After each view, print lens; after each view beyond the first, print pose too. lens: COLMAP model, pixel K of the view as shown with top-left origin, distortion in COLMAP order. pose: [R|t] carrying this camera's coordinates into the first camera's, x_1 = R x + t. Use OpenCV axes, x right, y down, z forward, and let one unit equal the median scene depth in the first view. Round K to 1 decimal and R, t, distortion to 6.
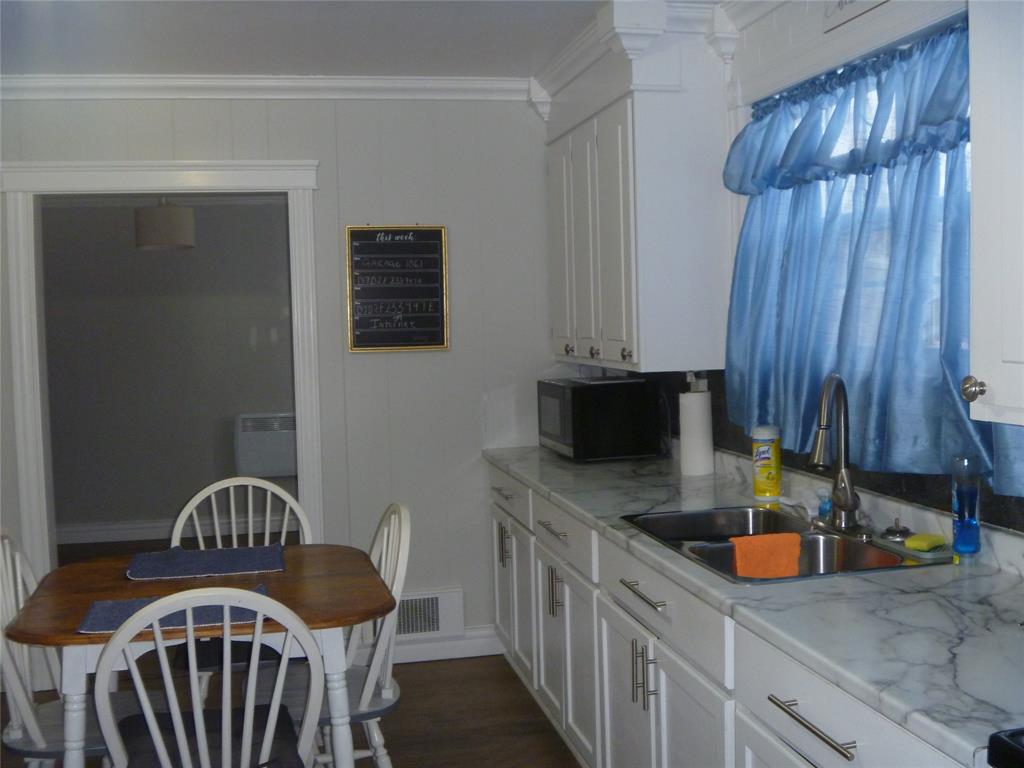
lens RADIAL K [[1077.9, 0, 512.0], [0, 1077.9, 384.0], [0, 0, 1]] dist [-0.084307, 0.000464]
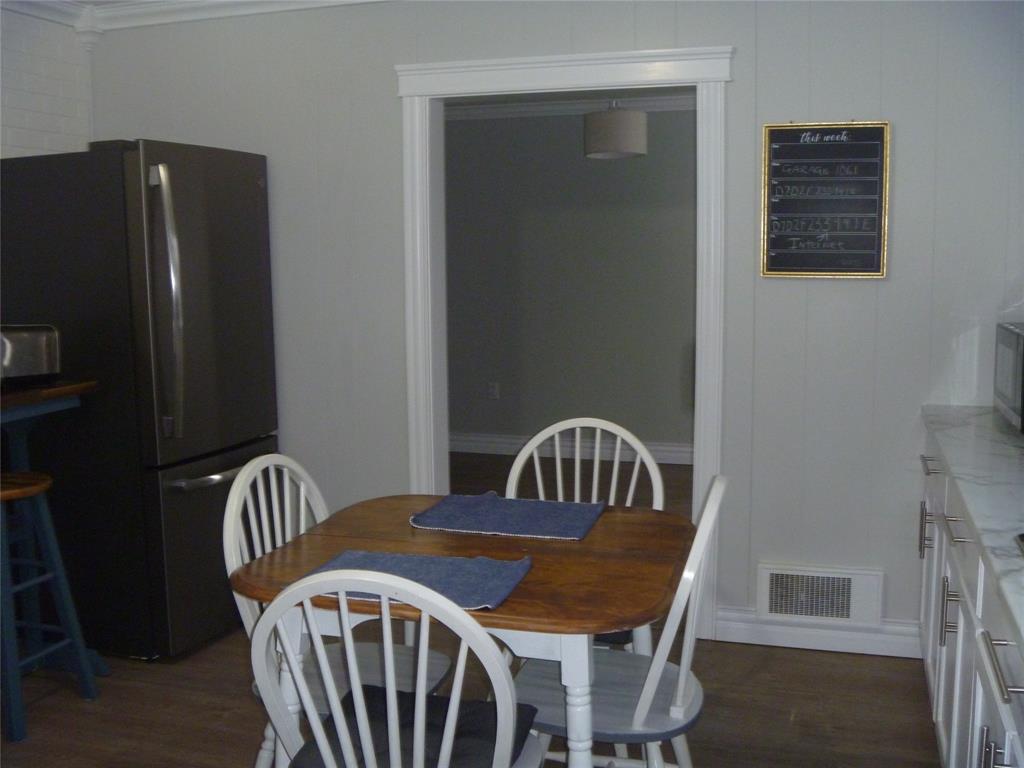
lens RADIAL K [[1077.9, 0, 512.0], [0, 1077.9, 384.0], [0, 0, 1]] dist [-0.084307, 0.000464]
pose [[0.868435, 0.081356, -0.489083, 0.095640], [-0.042926, 0.995079, 0.089303, -0.012633], [0.493942, -0.056559, 0.867653, 0.173905]]
